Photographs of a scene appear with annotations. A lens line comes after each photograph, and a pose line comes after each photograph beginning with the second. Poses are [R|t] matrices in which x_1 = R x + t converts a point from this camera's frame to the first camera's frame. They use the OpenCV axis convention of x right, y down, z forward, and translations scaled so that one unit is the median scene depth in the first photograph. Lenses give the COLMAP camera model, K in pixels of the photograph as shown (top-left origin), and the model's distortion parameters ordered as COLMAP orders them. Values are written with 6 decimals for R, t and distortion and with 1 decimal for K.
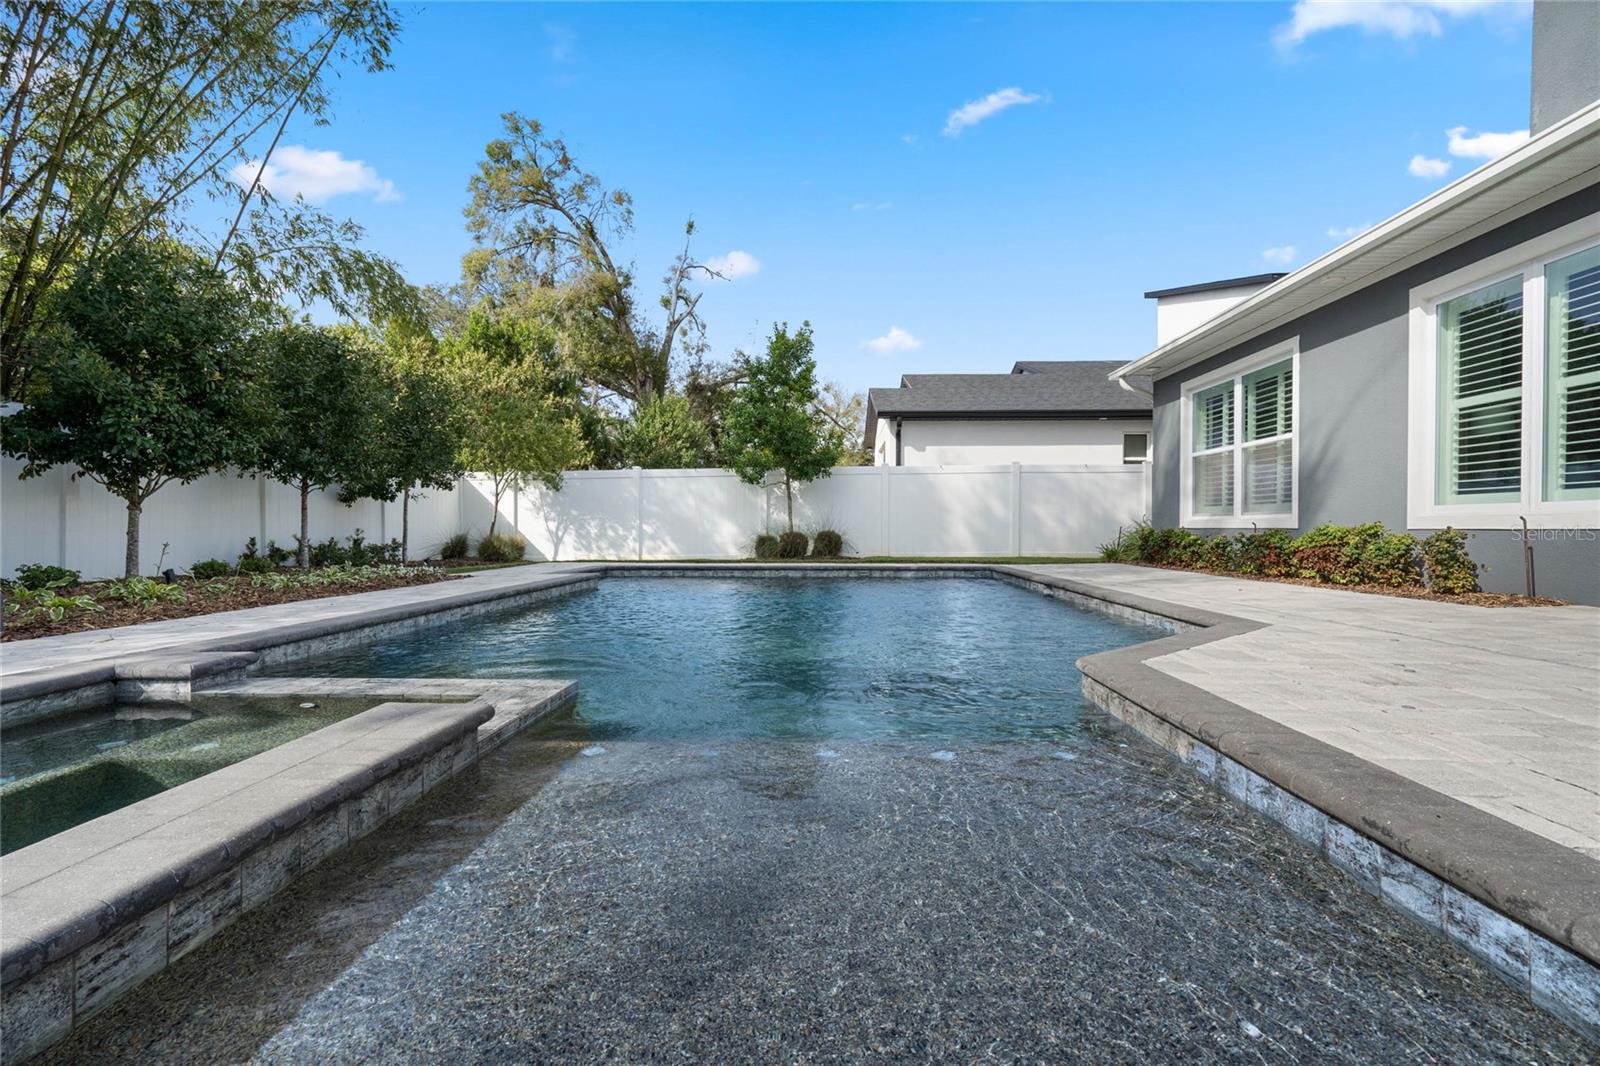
lens RADIAL K [[741.5, 0, 807.8], [0, 741.5, 535.6], [0, 0, 1]] dist [0.001712, 0.000502]
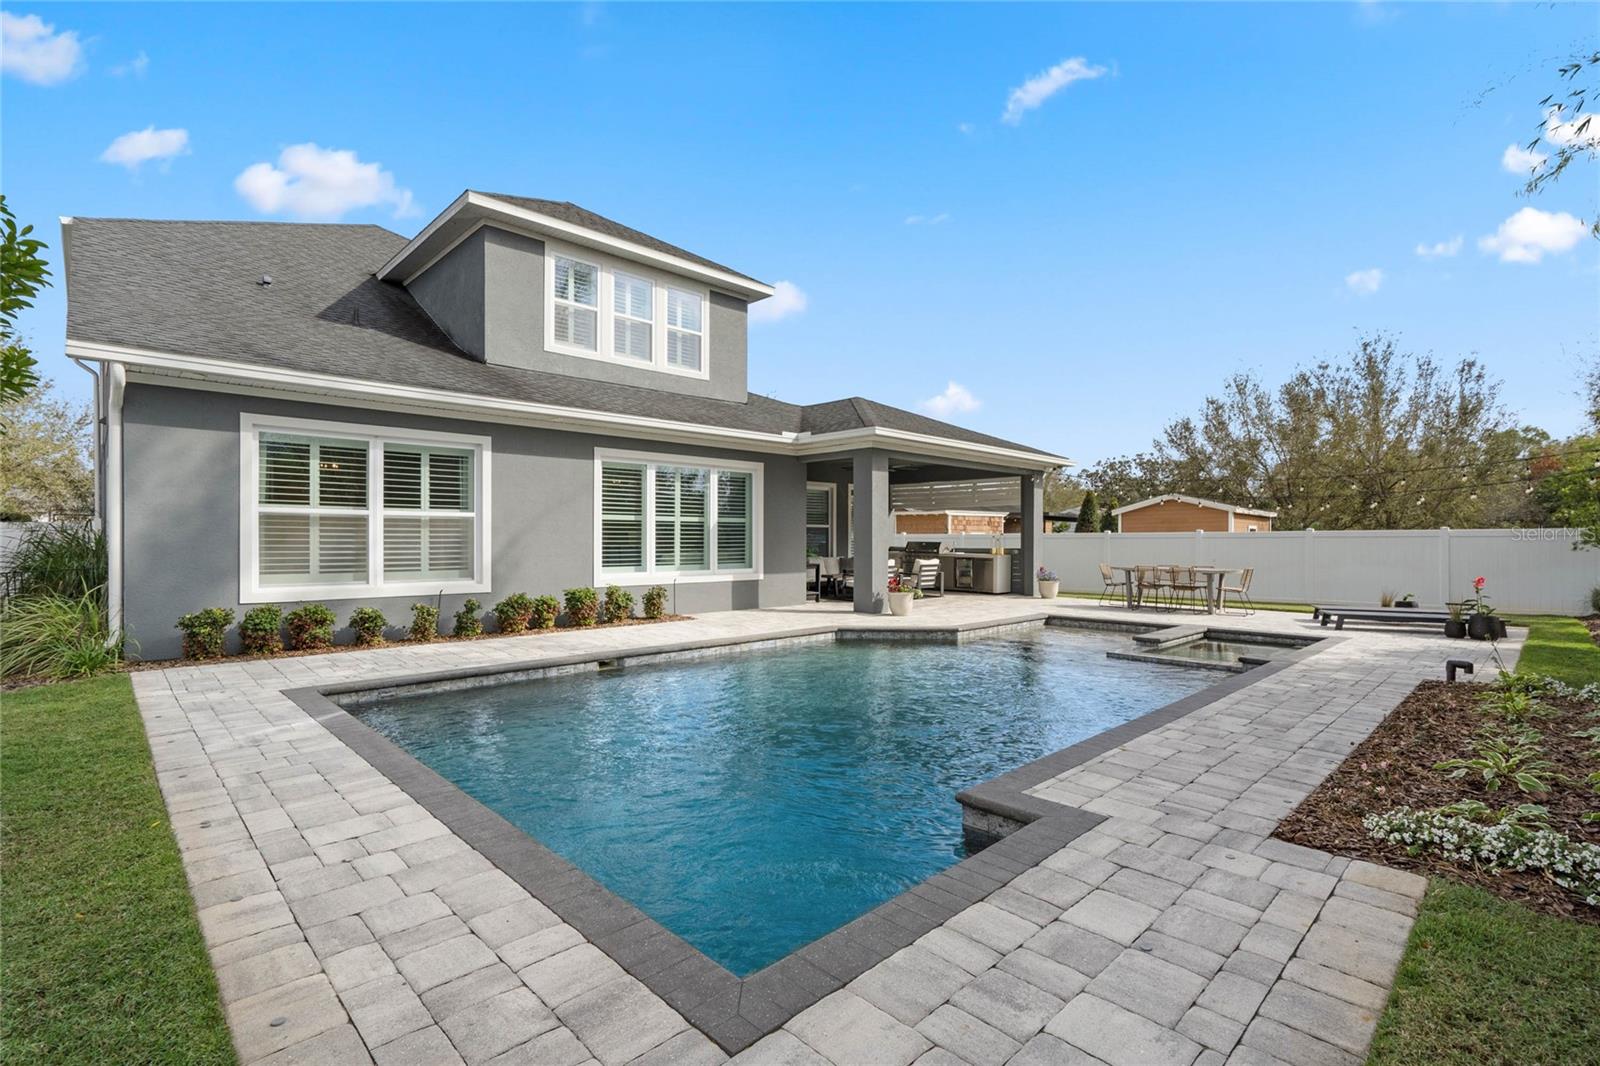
lens RADIAL K [[723.5, 0, 802.4], [0, 723.5, 537.0], [0, 0, 1]] dist [-0.002856, -0.000294]
pose [[-0.717255, -0.001905, 0.696808, -0.422387], [0.002397, 0.999984, 0.005201, -0.081090], [-0.696807, 0.005400, -0.717239, 1.139268]]
